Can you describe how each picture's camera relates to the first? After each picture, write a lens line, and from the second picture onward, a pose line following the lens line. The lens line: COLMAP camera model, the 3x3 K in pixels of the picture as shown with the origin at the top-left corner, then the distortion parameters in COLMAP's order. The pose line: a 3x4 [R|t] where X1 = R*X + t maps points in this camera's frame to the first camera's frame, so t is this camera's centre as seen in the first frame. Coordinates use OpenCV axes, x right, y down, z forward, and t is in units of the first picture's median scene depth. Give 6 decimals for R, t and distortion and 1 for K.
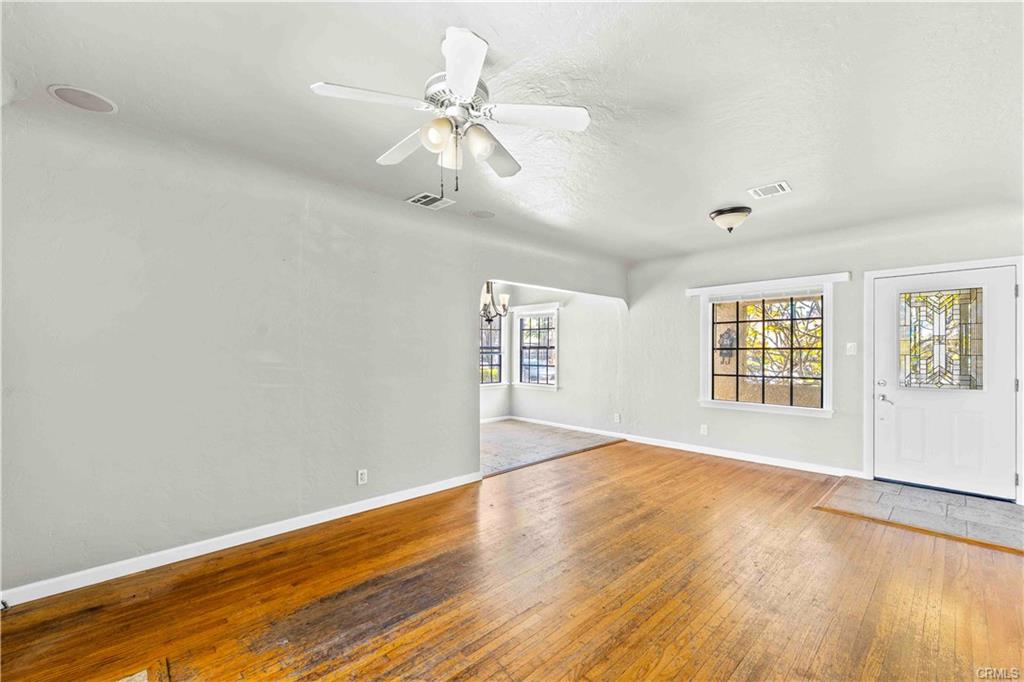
lens RADIAL K [[419.1, 0, 512.2], [0, 419.1, 347.7], [0, 0, 1]] dist [0.001547, -0.001513]
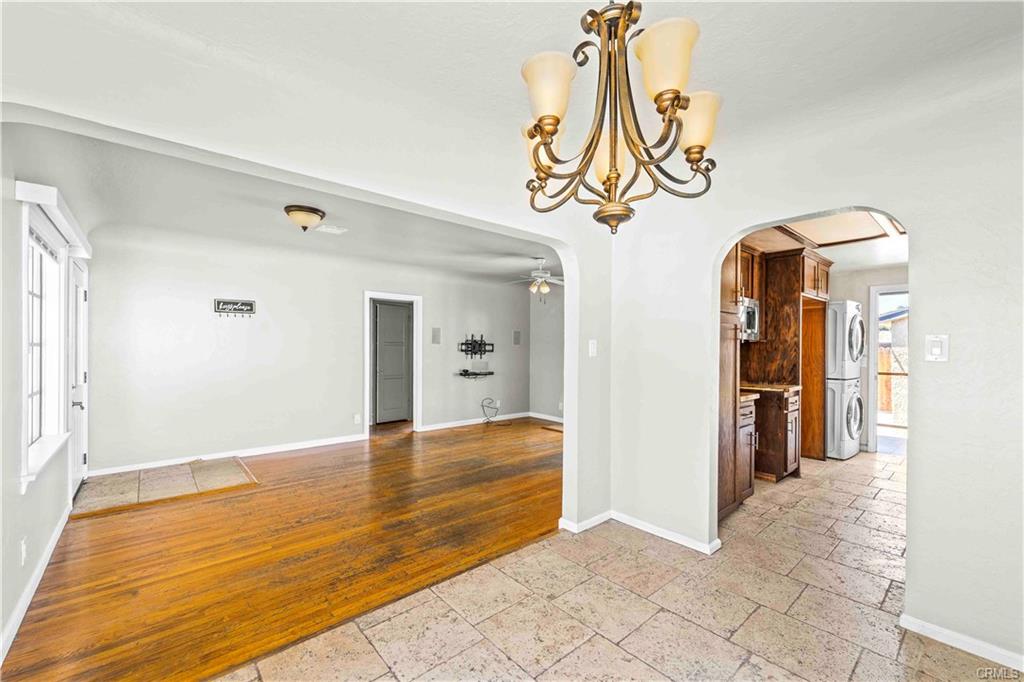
lens RADIAL K [[419.1, 0, 508.5], [0, 419.1, 347.9], [0, 0, 1]] dist [0.001547, -0.001513]
pose [[-0.999287, -0.008924, 0.036681, -0.006950], [-0.009140, 0.999942, -0.005715, 0.008942], [-0.036627, -0.006046, -0.999311, 2.058019]]
